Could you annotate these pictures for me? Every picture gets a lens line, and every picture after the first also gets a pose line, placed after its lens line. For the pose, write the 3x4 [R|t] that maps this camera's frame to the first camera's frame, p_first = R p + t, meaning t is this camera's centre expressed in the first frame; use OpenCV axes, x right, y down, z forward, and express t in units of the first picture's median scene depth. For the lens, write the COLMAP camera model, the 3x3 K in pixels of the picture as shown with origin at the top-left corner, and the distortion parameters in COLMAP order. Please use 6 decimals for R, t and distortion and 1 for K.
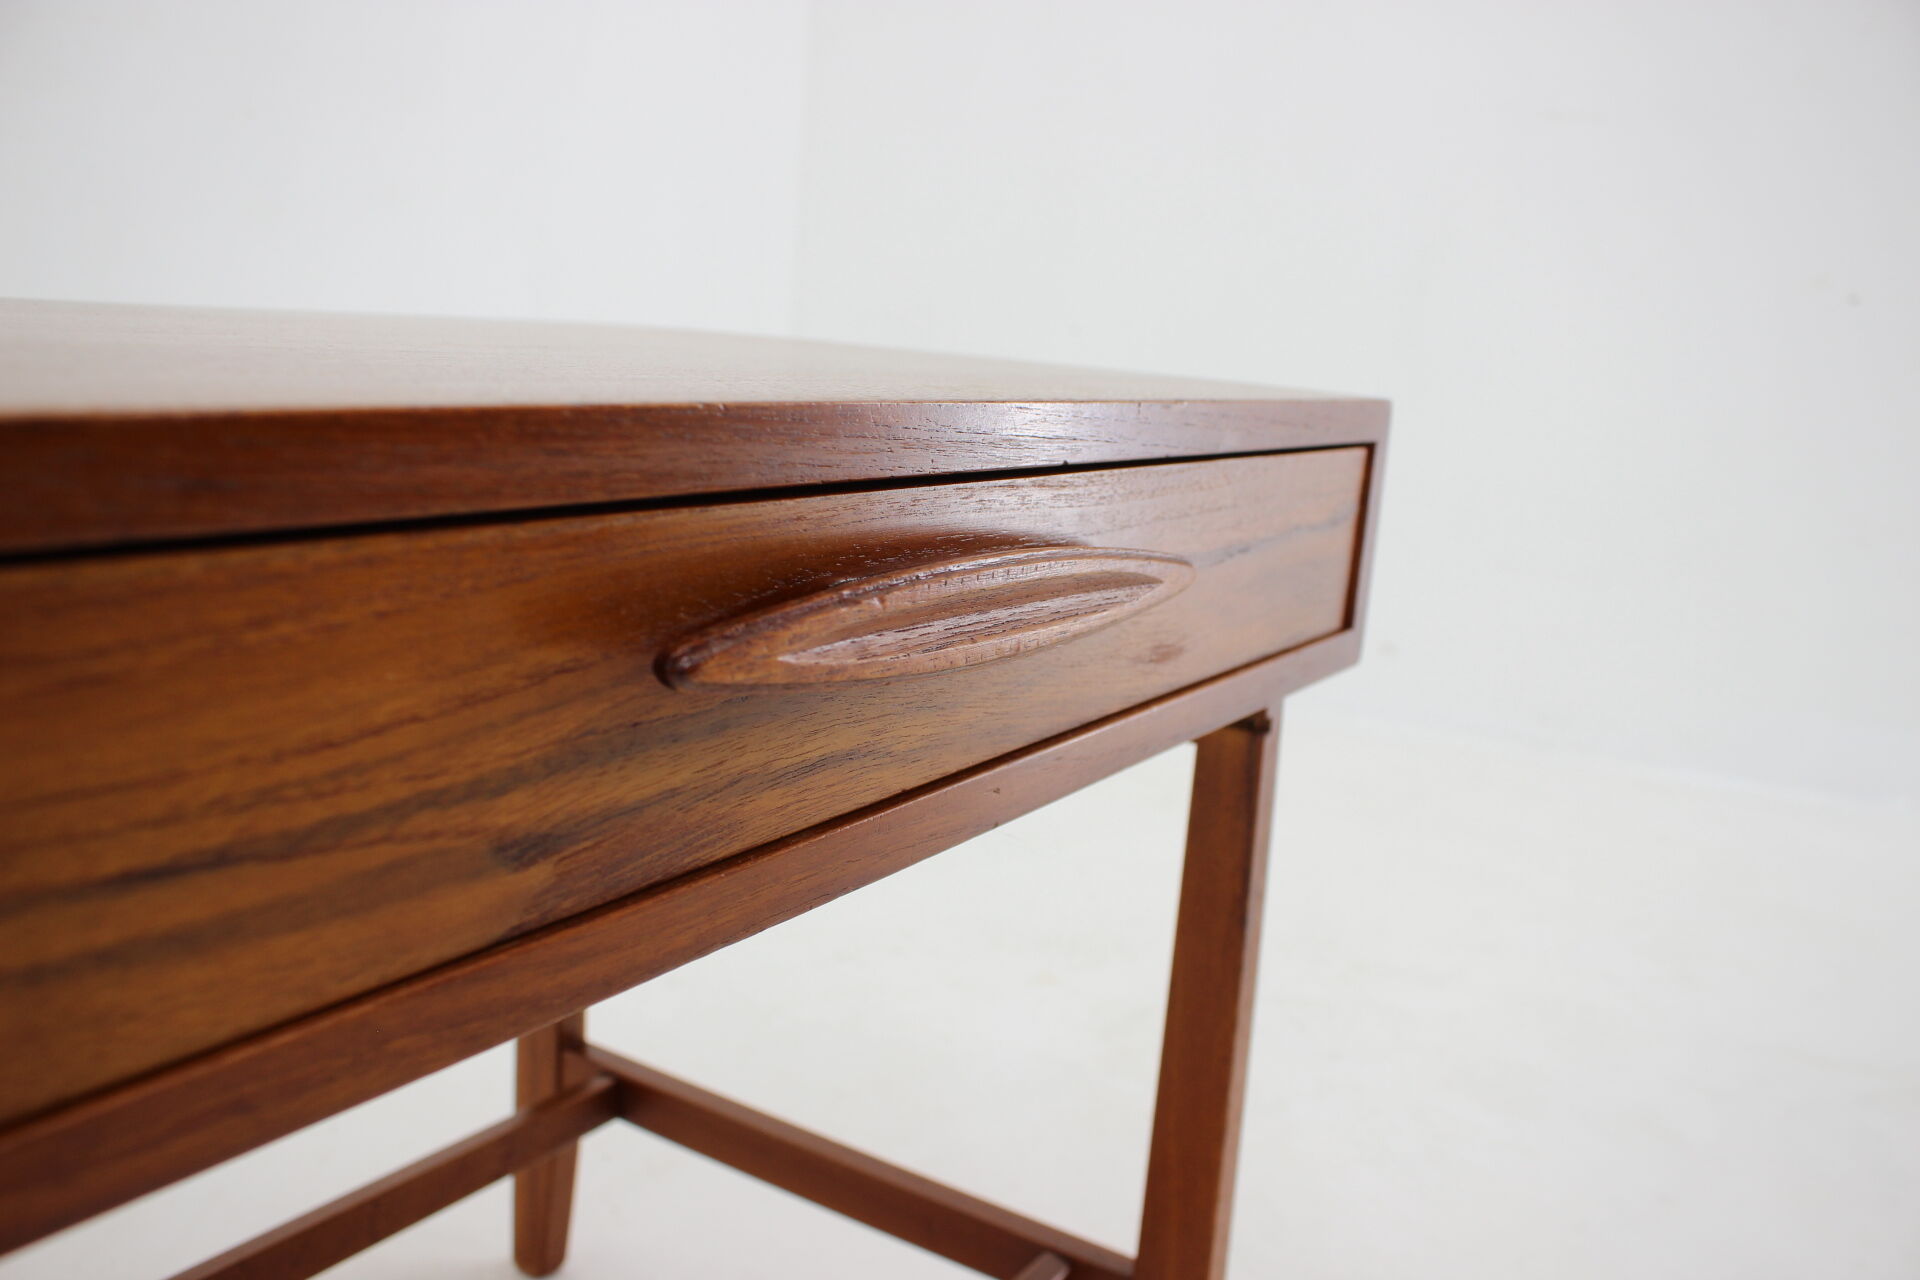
lens RADIAL K [[1626.8, 0, 960.0], [0, 1626.8, 640.0], [0, 0, 1]] dist [-0.108055, 0.008547]
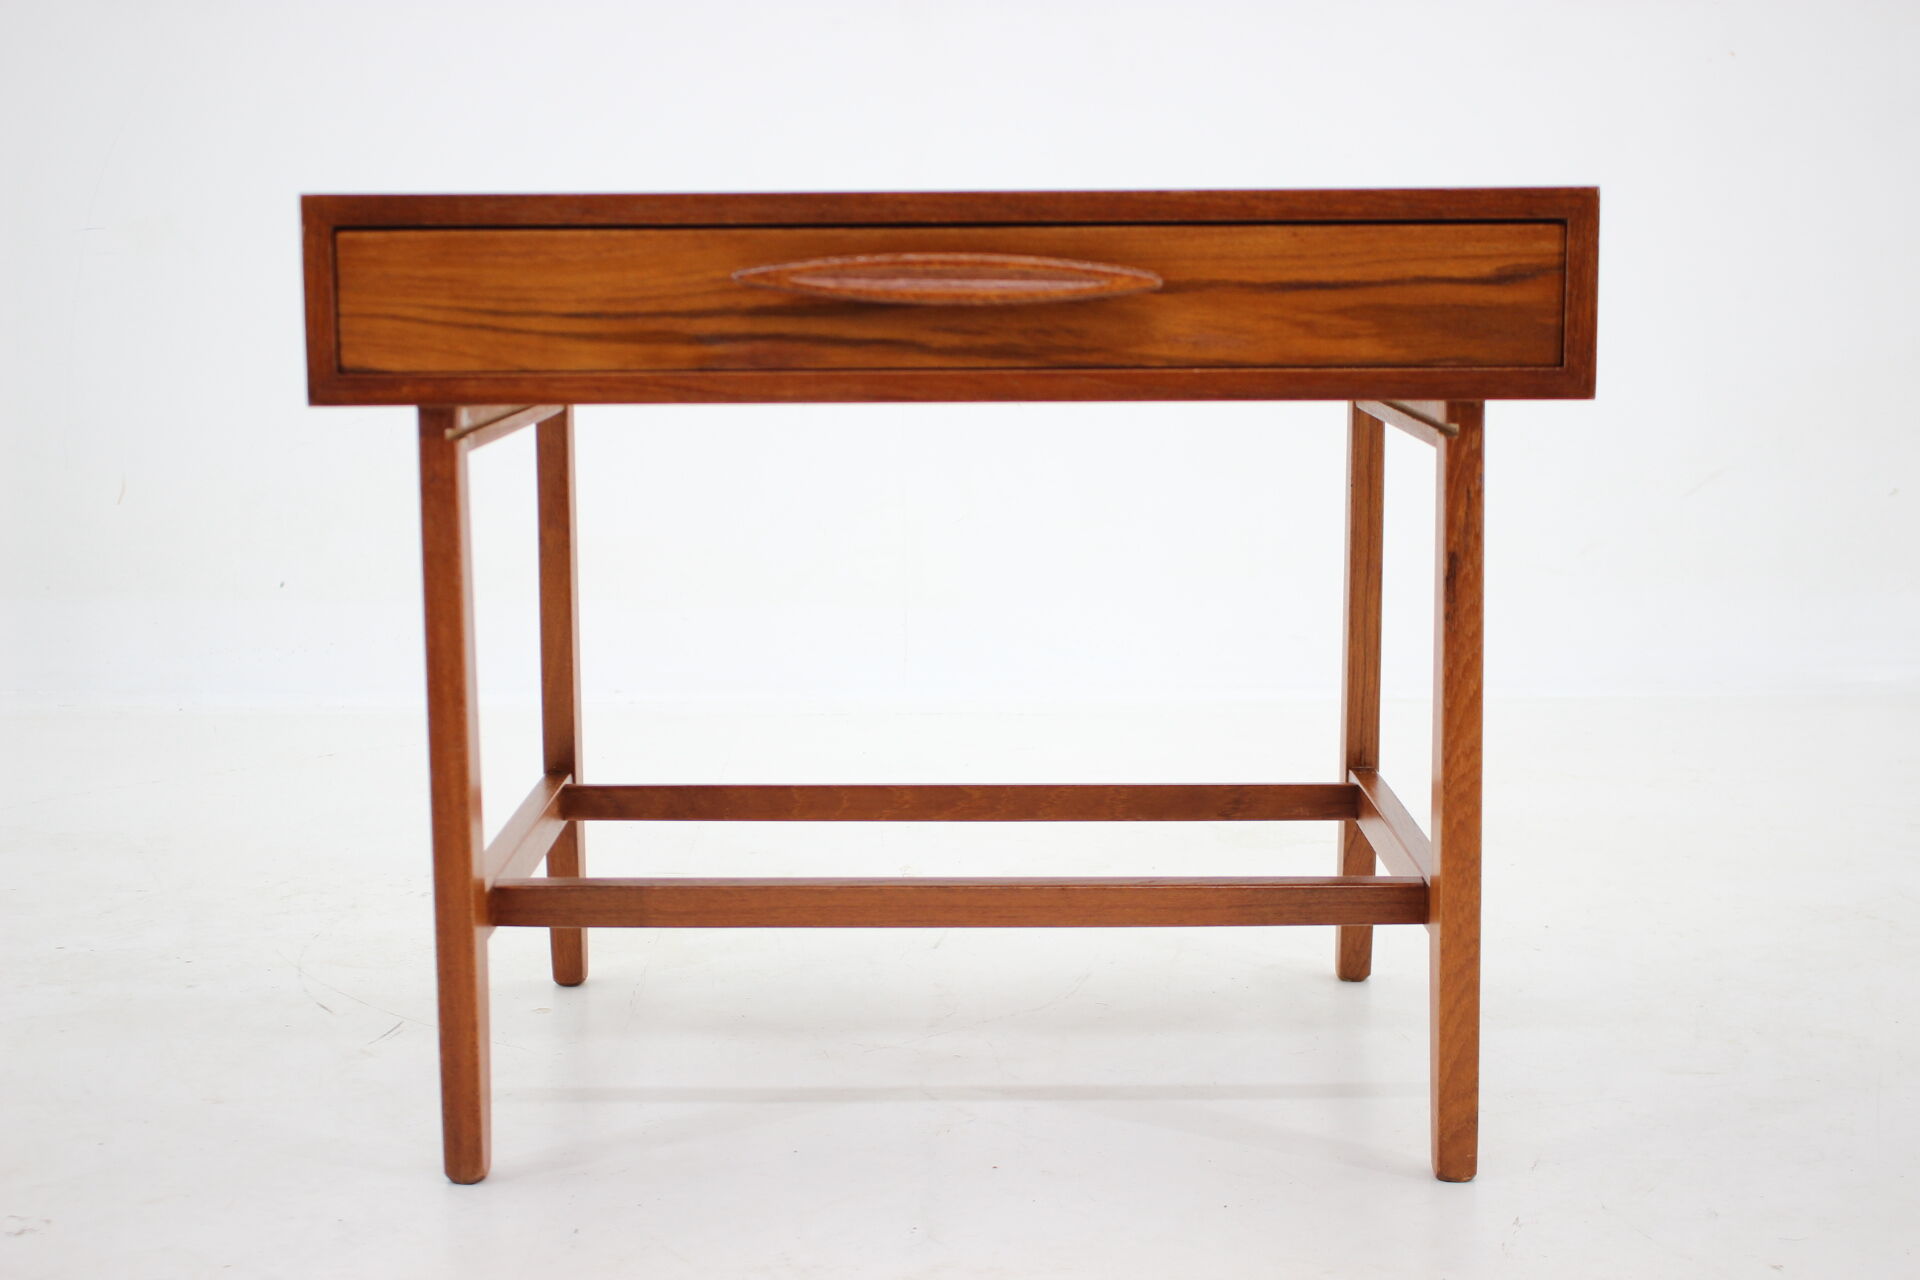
lens RADIAL K [[2793.3, 0, 960.0], [0, 2793.3, 640.0], [0, 0, 1]] dist [-0.132880, -0.039007]
pose [[0.502117, 0.129776, -0.855007, 4.473463], [-0.124515, 0.989224, 0.077024, 0.226263], [0.855789, 0.067786, 0.512865, -1.219981]]
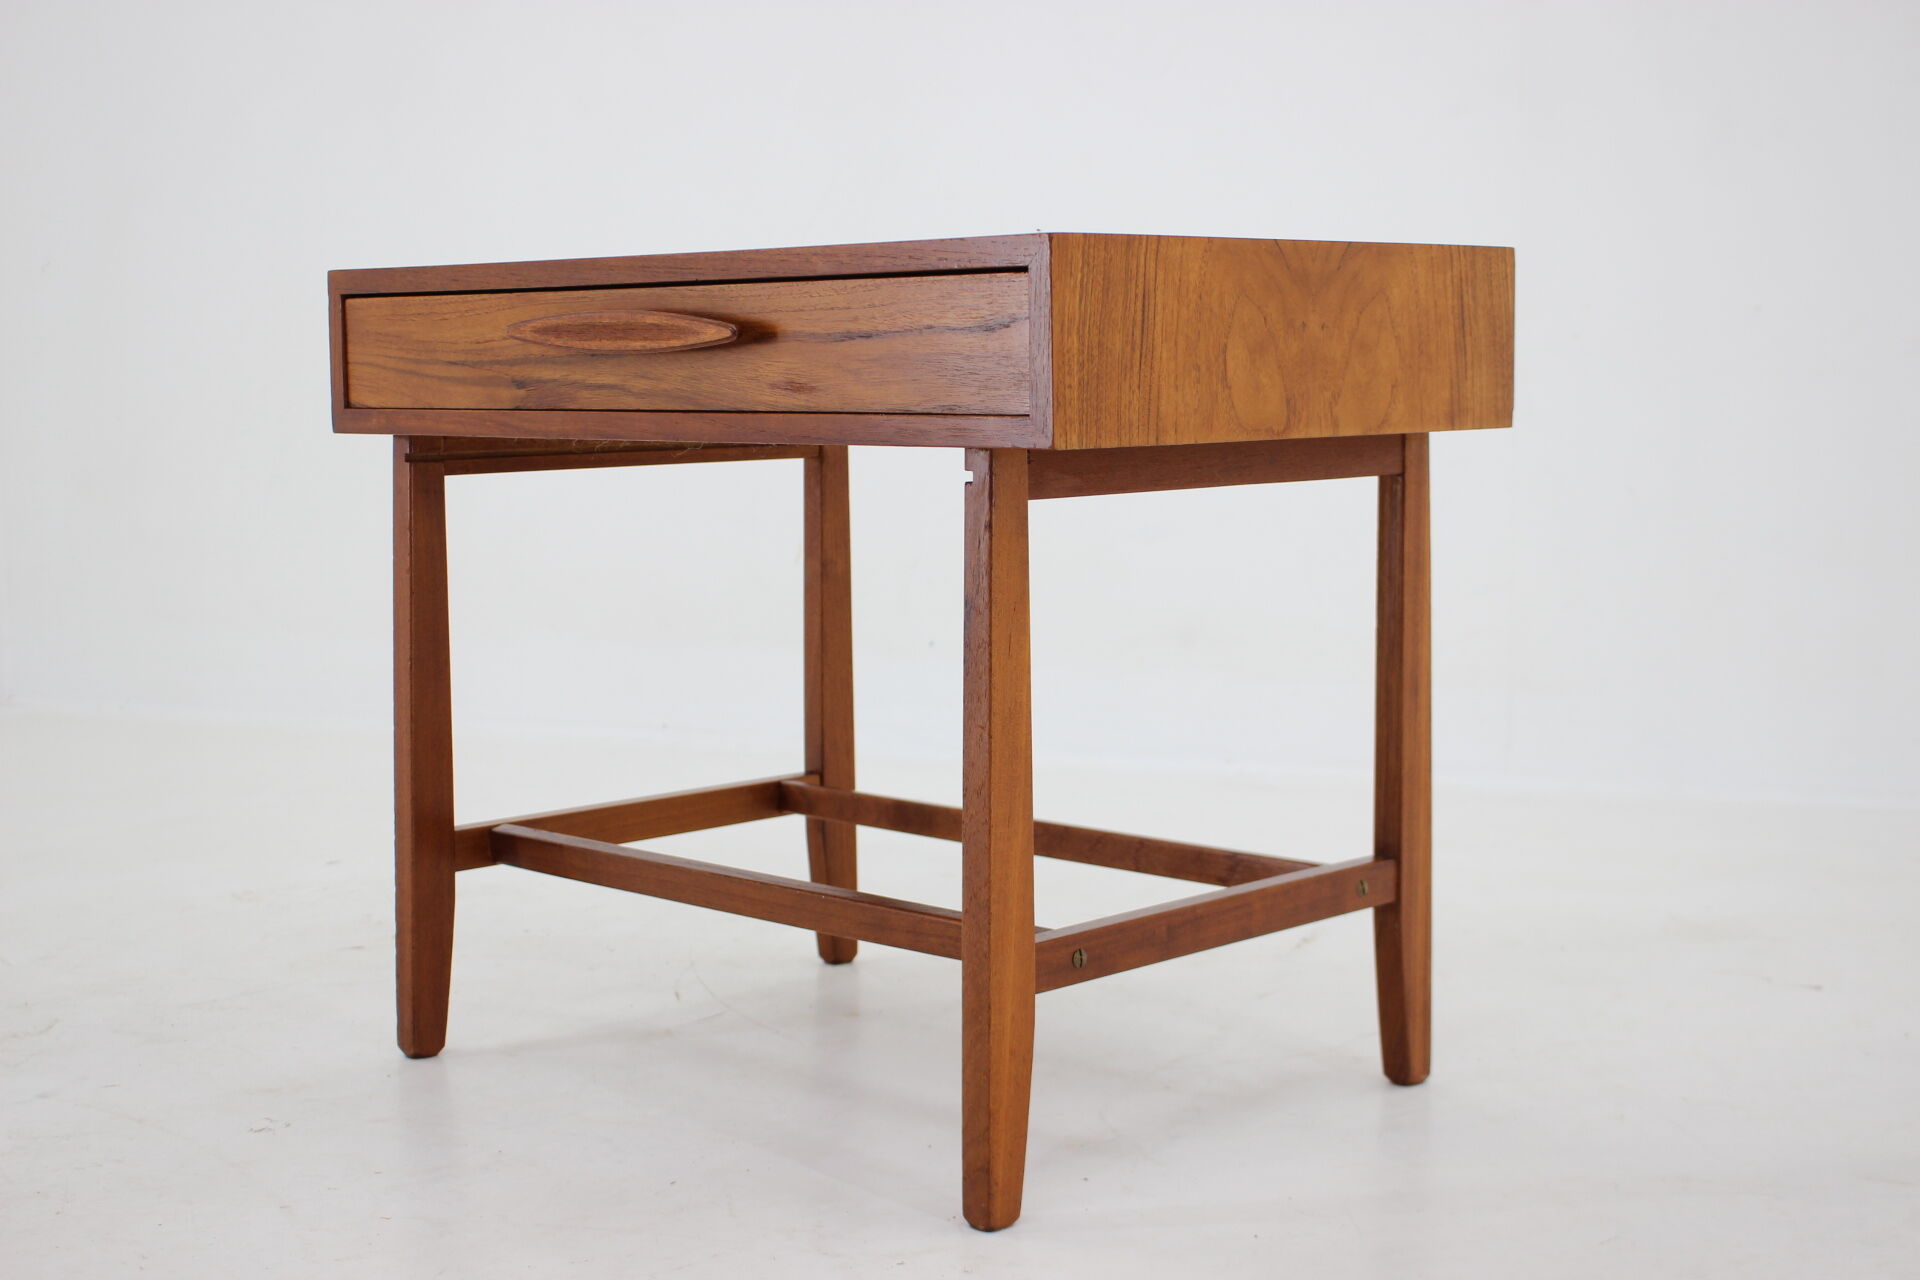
lens RADIAL K [[2793.3, 0, 960.0], [0, 2793.3, 640.0], [0, 0, 1]] dist [-0.132880, -0.039007]
pose [[-0.233277, 0.102033, -0.967043, 5.615137], [-0.137757, 0.980983, 0.136734, -0.297060], [0.962603, 0.165114, -0.214785, 3.399803]]
